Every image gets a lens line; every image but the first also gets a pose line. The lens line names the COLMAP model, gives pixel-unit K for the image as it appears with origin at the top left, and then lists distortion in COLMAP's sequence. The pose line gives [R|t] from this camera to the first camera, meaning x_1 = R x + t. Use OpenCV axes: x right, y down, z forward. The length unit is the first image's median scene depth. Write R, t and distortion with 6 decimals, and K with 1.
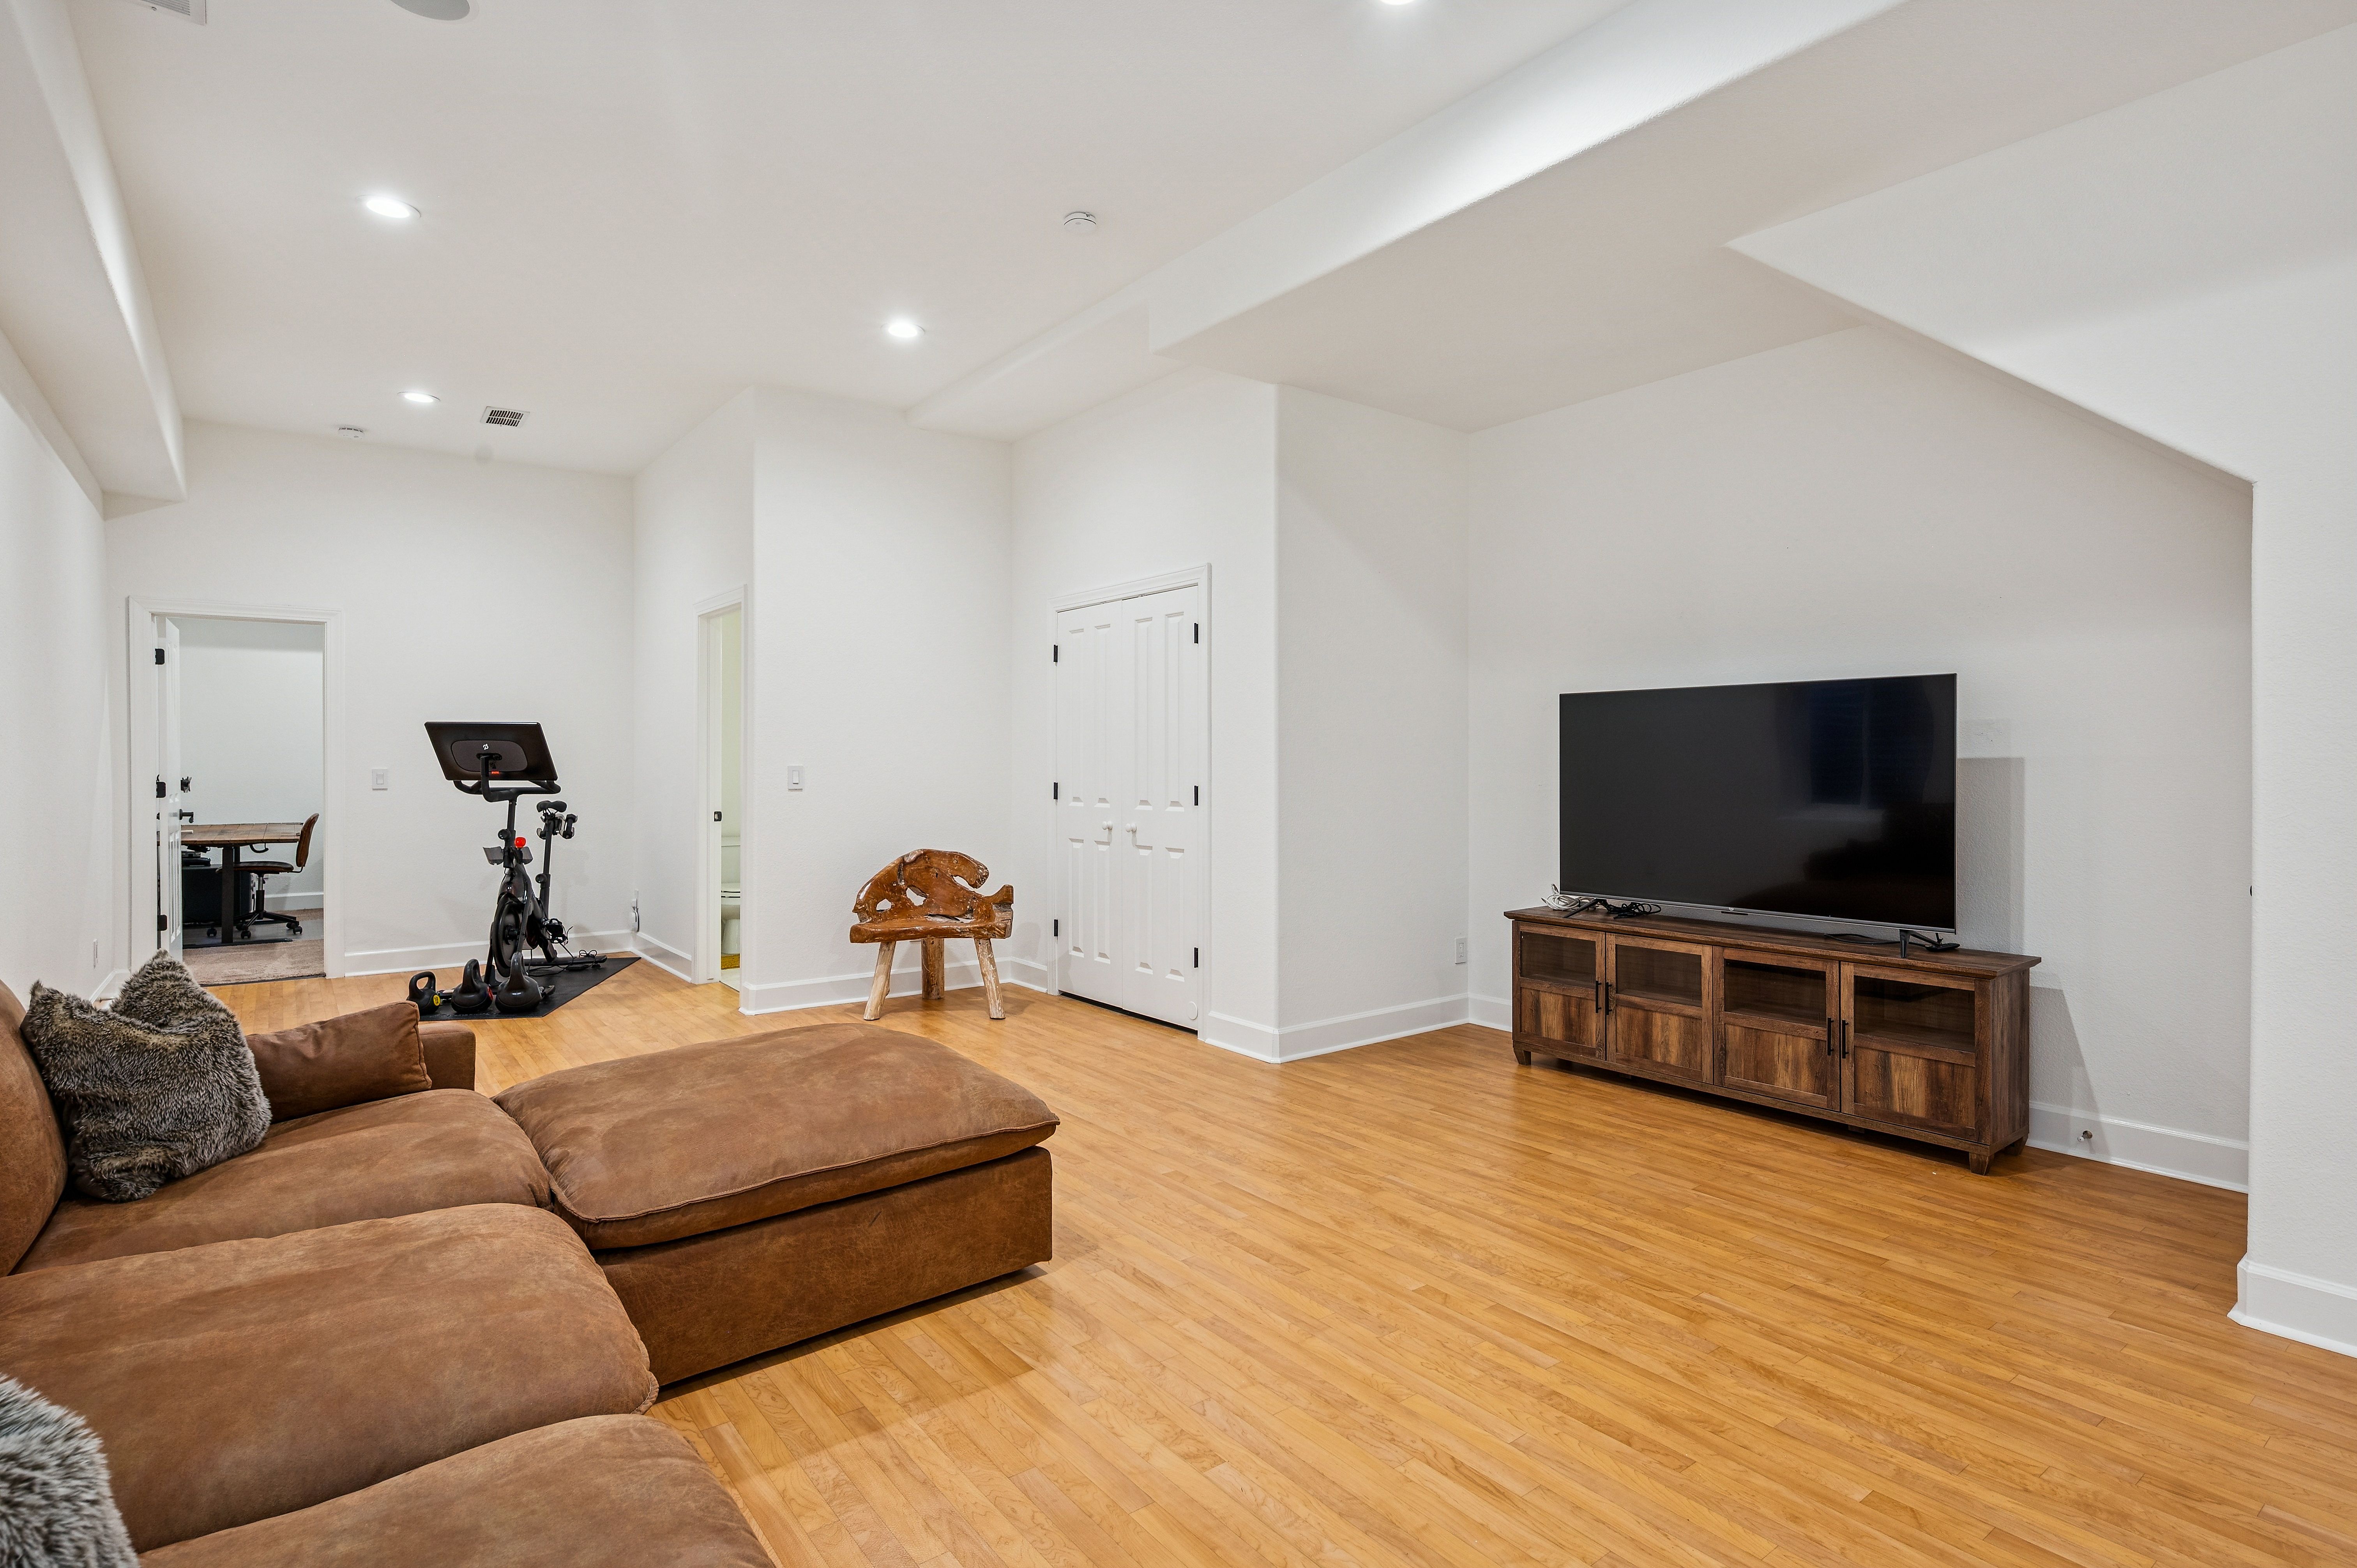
lens RADIAL K [[1178.0, 0, 1189.5], [0, 1178.0, 764.4], [0, 0, 1]] dist [0.000356, -0.000144]
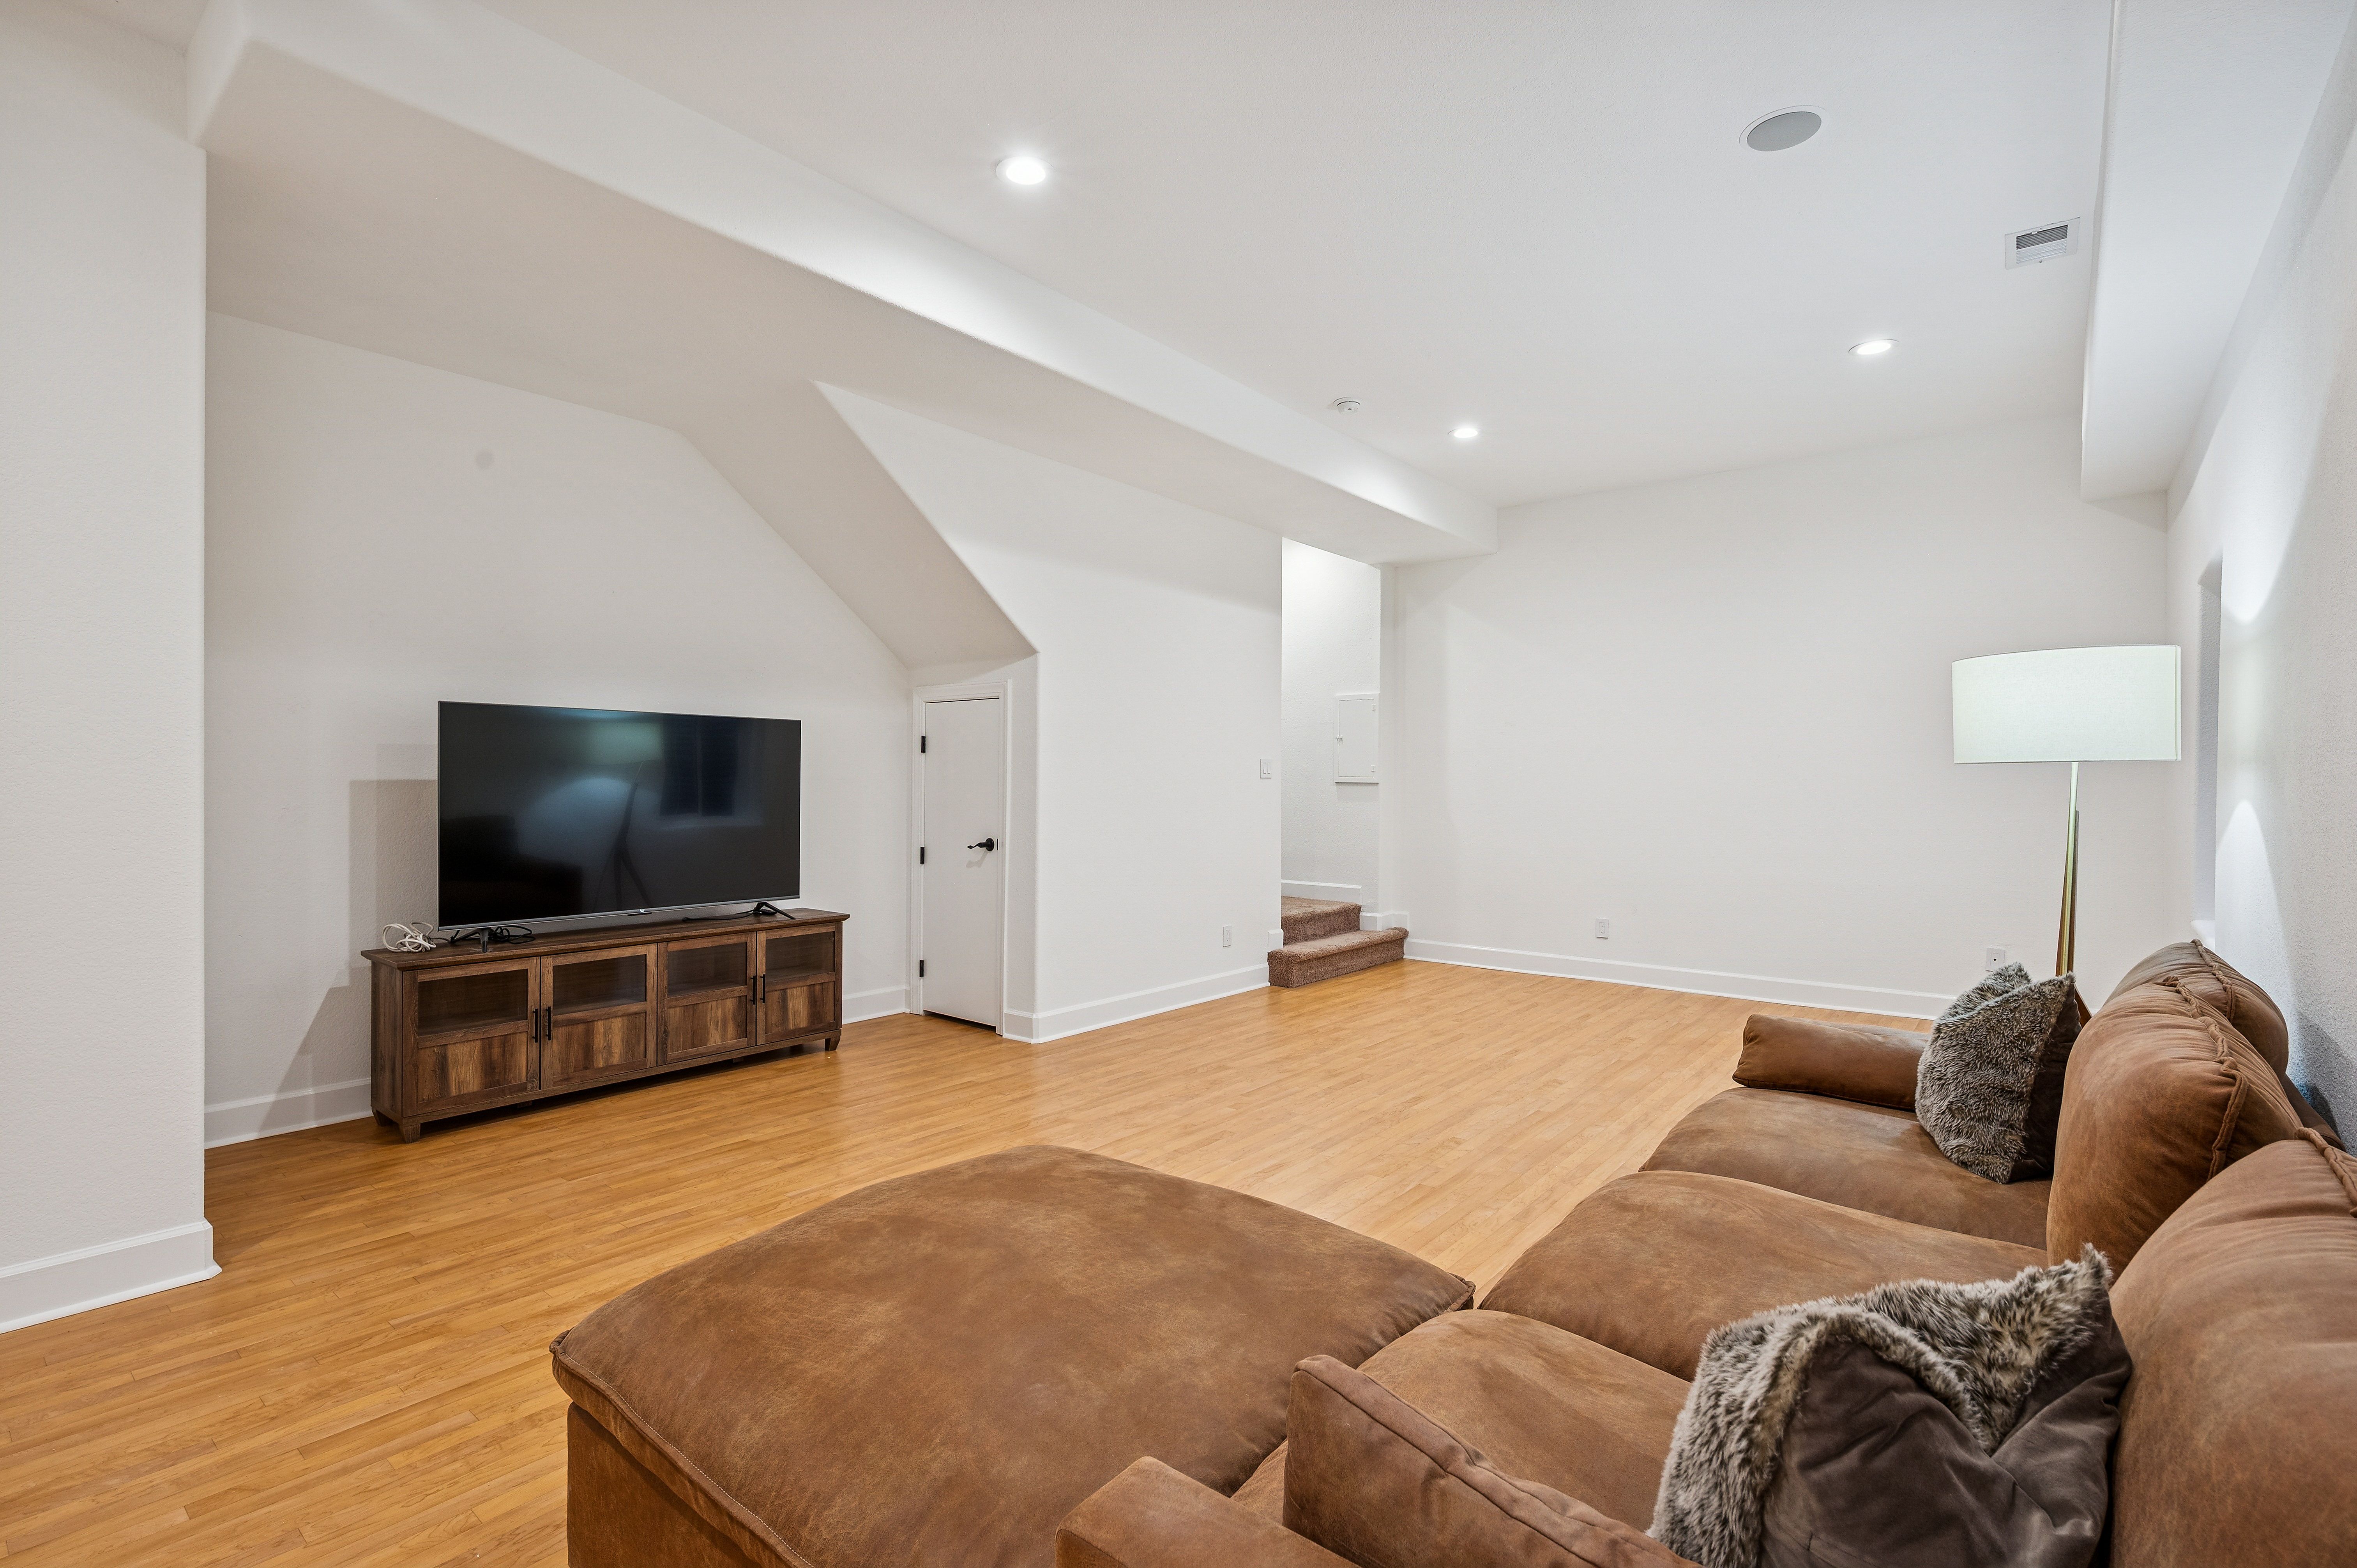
lens RADIAL K [[1074.0, 0, 1178.5], [0, 1074.0, 784.0], [0, 0, 1]] dist [0.000891, 0.000129]
pose [[-0.226047, -0.002597, 0.974113, -0.679829], [-0.003252, 0.999993, 0.001911, -0.002108], [-0.974111, -0.002736, -0.226054, 0.756743]]
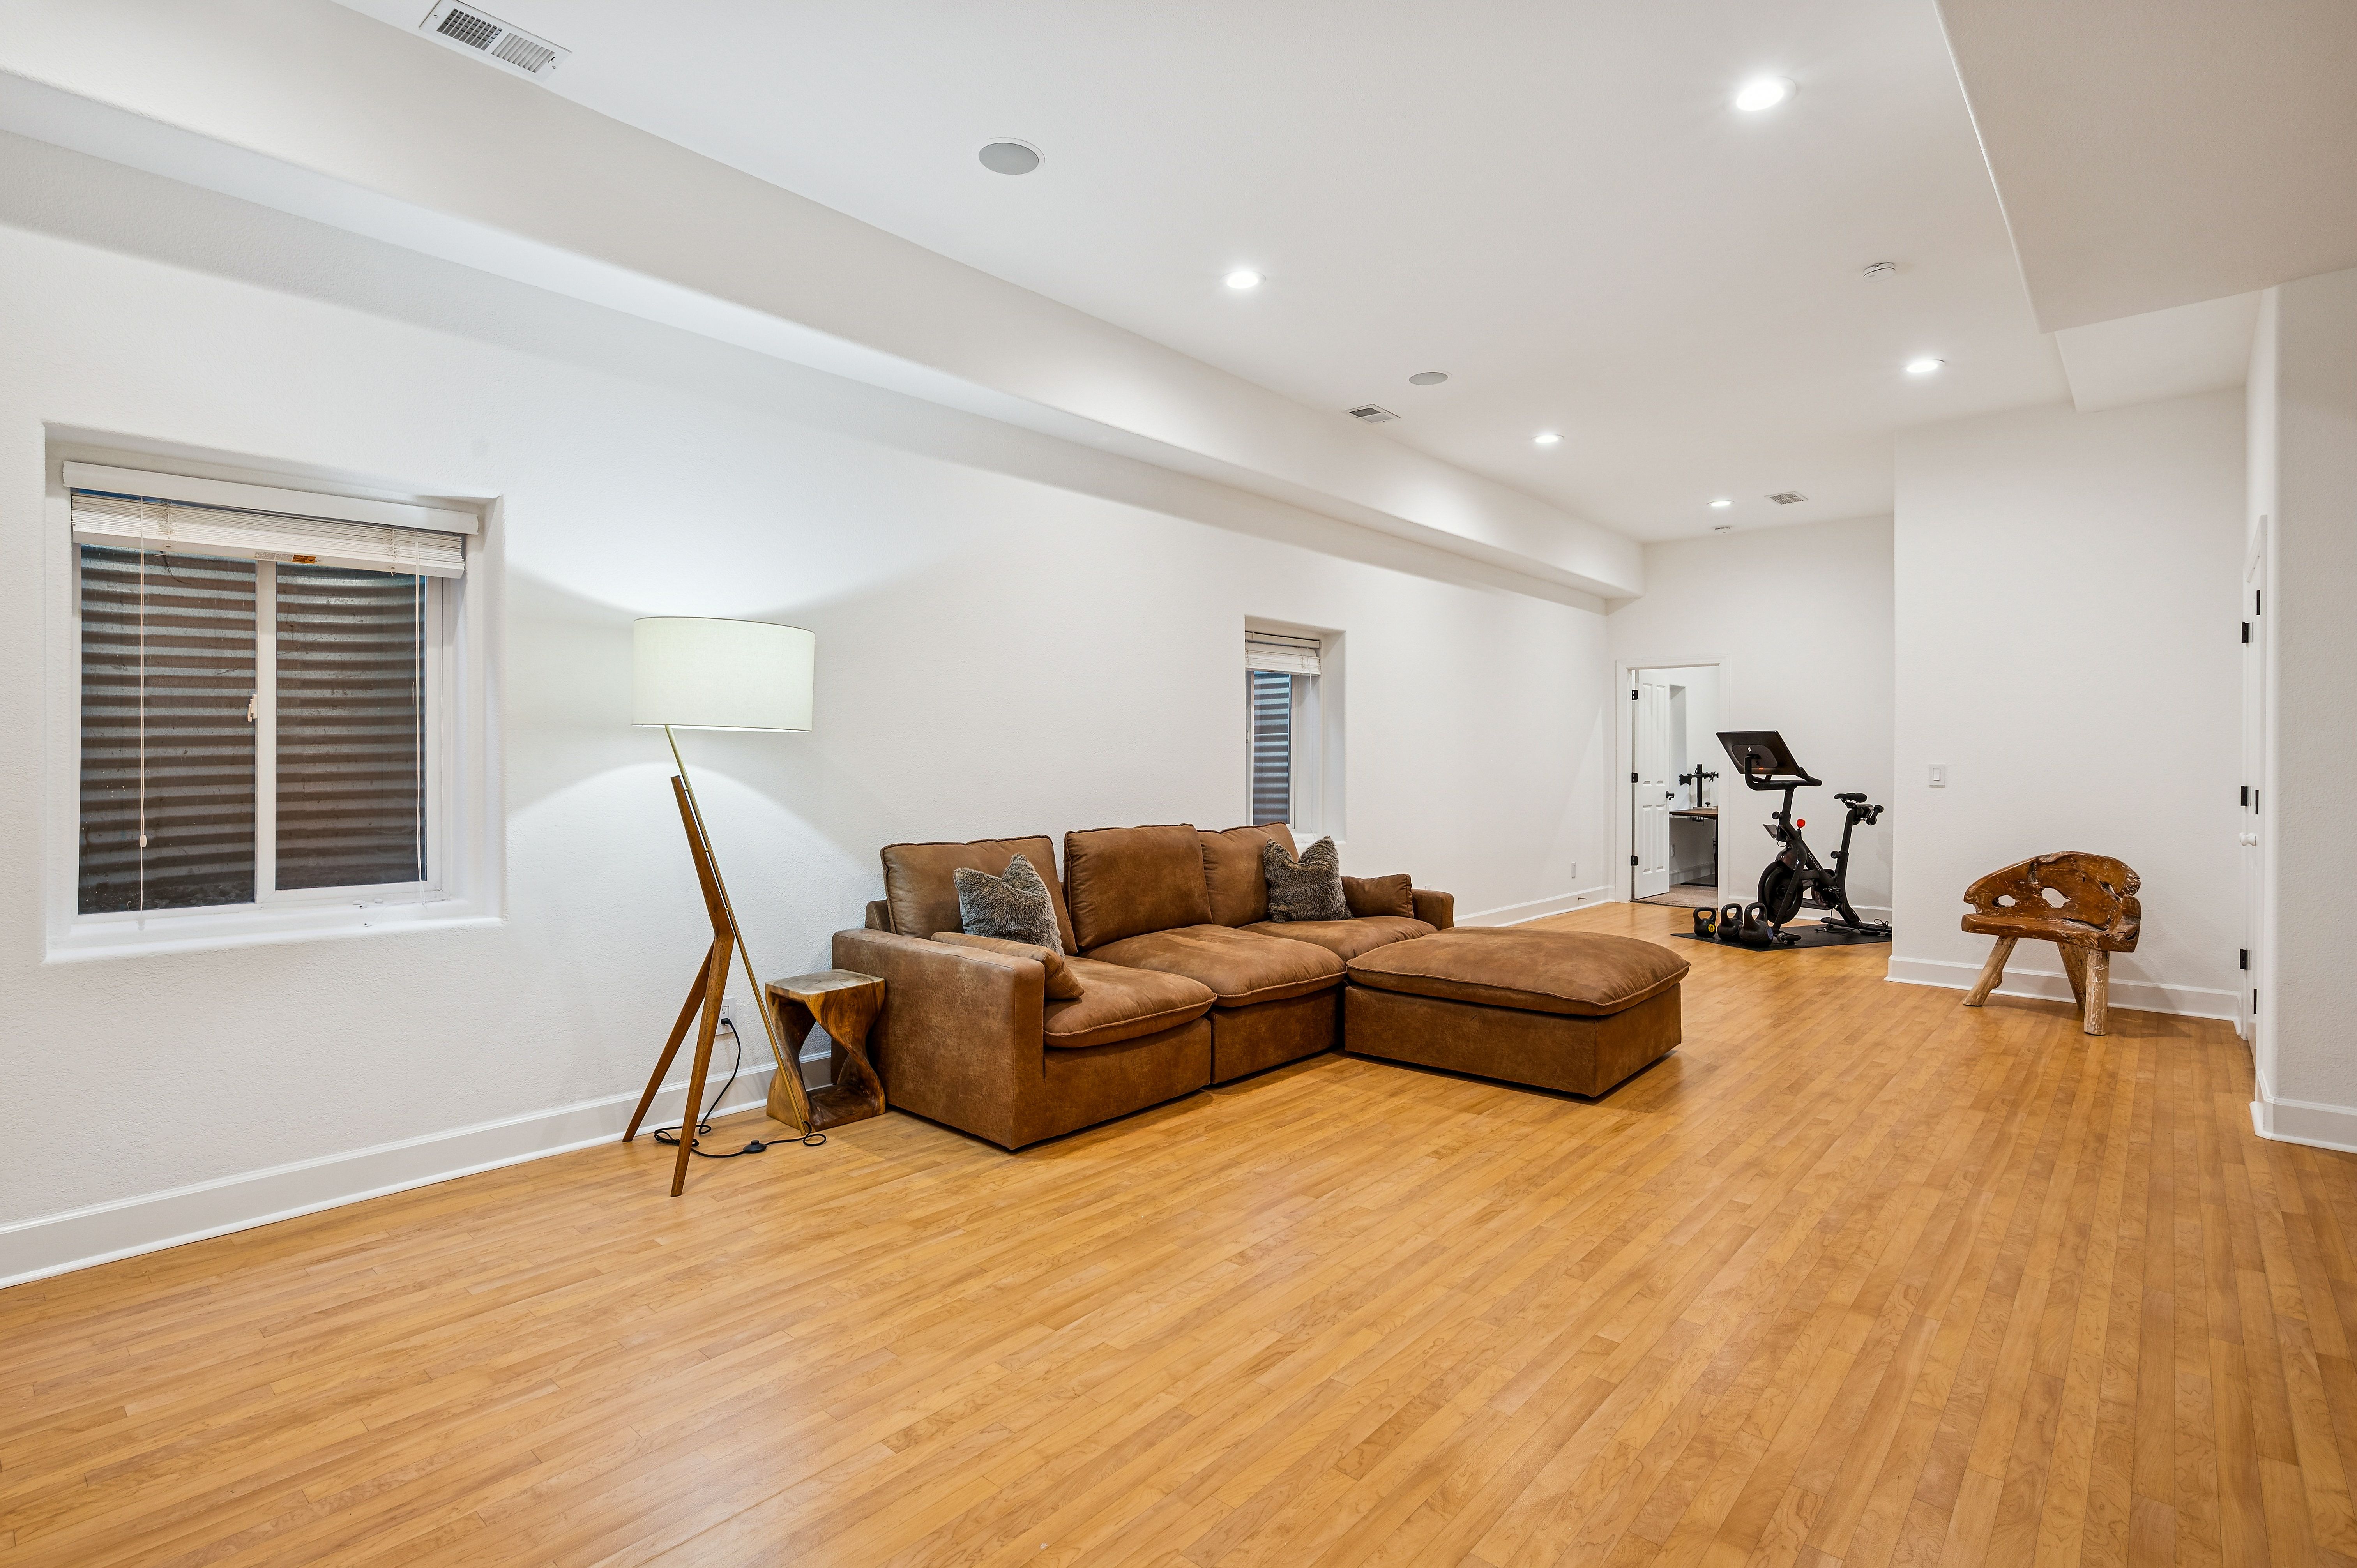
lens RADIAL K [[1132.4, 0, 1184.8], [0, 1132.4, 762.2], [0, 0, 1]] dist [0.000363, 0.000665]
pose [[0.193794, 0.002760, -0.981038, 0.807565], [-0.006937, 0.999975, 0.001443, 0.003568], [0.981018, 0.006526, 0.193808, 0.154752]]
